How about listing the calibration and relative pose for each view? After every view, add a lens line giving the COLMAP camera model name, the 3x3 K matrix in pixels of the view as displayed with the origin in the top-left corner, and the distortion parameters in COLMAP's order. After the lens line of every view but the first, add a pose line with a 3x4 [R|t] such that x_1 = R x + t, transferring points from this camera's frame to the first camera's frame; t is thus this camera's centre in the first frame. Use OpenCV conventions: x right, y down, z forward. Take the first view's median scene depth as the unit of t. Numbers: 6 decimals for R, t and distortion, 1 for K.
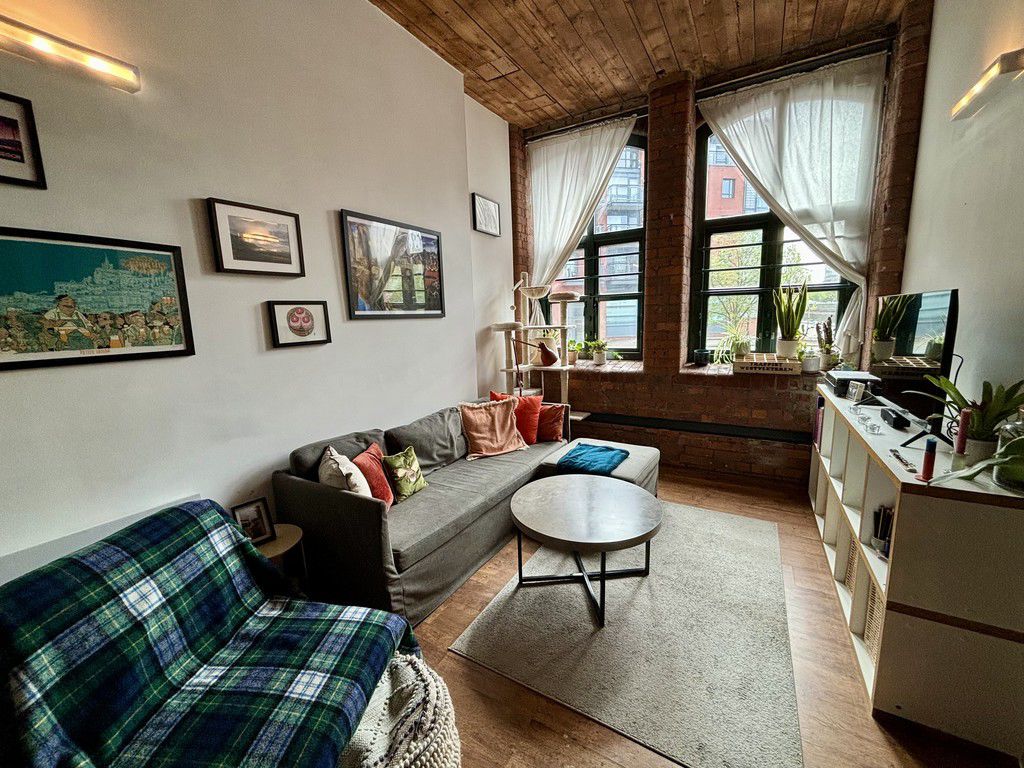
lens RADIAL K [[414.4, 0, 509.6], [0, 414.4, 384.5], [0, 0, 1]] dist [0.005347, -0.002103]
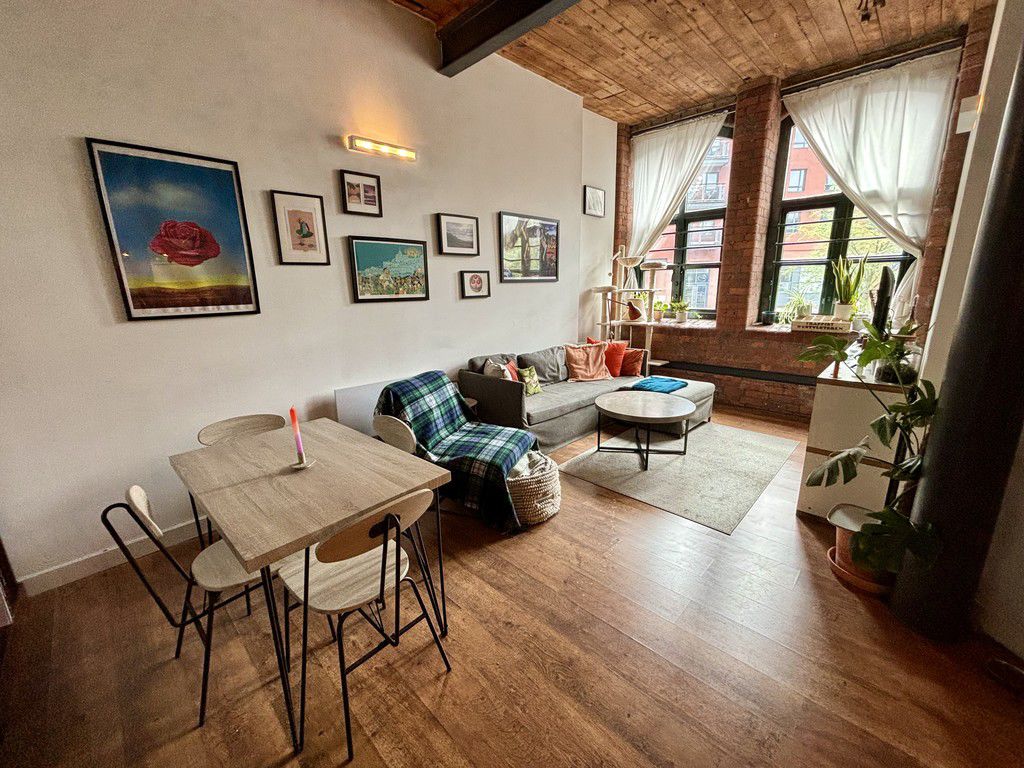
lens RADIAL K [[414.4, 0, 510.7], [0, 414.4, 385.1], [0, 0, 1]] dist [0.005347, -0.002103]
pose [[0.971273, 0.067831, -0.228096, 0.033152], [-0.049364, 0.995096, 0.085721, 0.079681], [0.232792, -0.071999, 0.969858, -0.454125]]
